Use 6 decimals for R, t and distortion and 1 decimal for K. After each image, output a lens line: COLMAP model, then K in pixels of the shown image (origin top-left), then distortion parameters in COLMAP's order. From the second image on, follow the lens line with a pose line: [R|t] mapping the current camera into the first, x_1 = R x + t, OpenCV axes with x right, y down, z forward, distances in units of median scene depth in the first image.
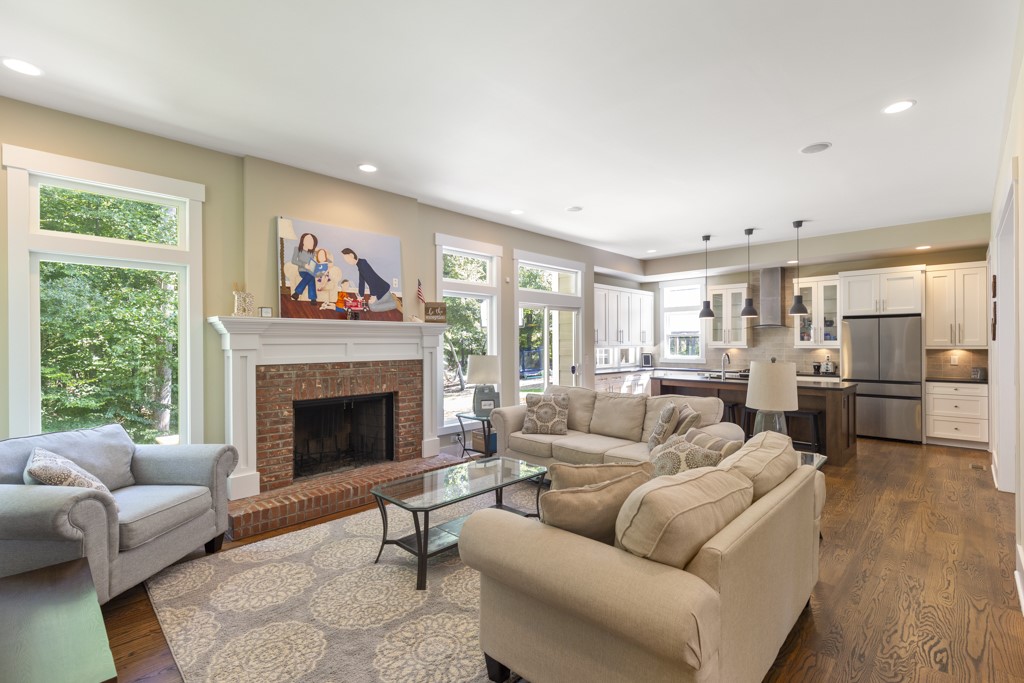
lens RADIAL K [[456.4, 0, 511.5], [0, 456.4, 341.2], [0, 0, 1]] dist [0.004597, 0.000009]
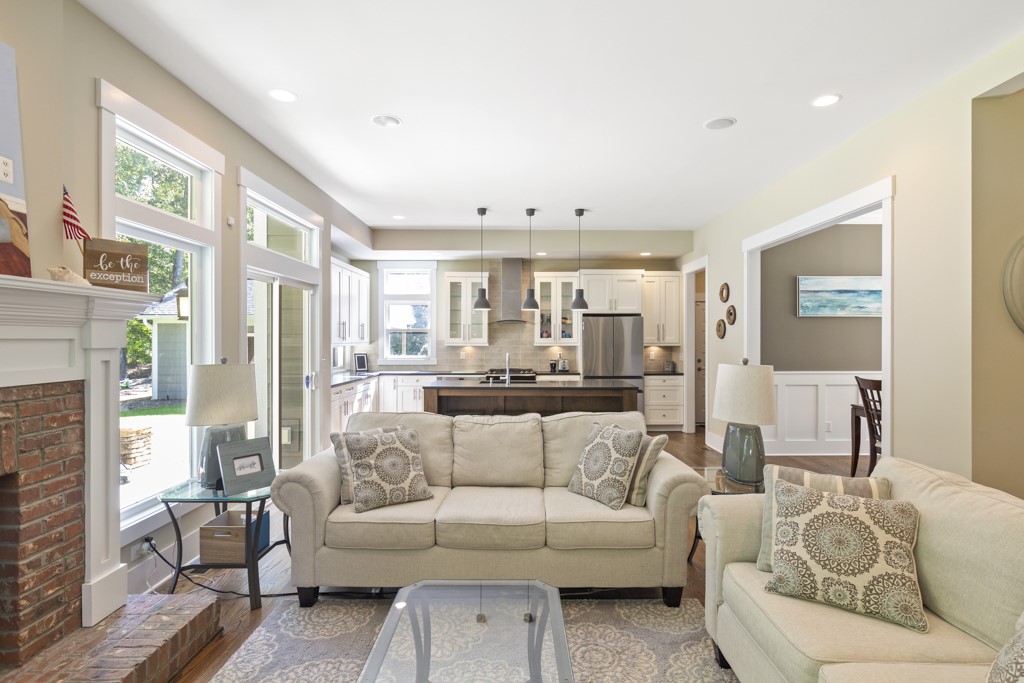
lens RADIAL K [[517.5, 0, 513.2], [0, 517.5, 339.3], [0, 0, 1]] dist [0.002934, -0.001350]
pose [[0.714238, 0.003679, 0.699893, -0.194040], [-0.005511, 0.999985, 0.000367, 0.001882], [-0.699881, -0.004119, 0.714248, 0.330375]]
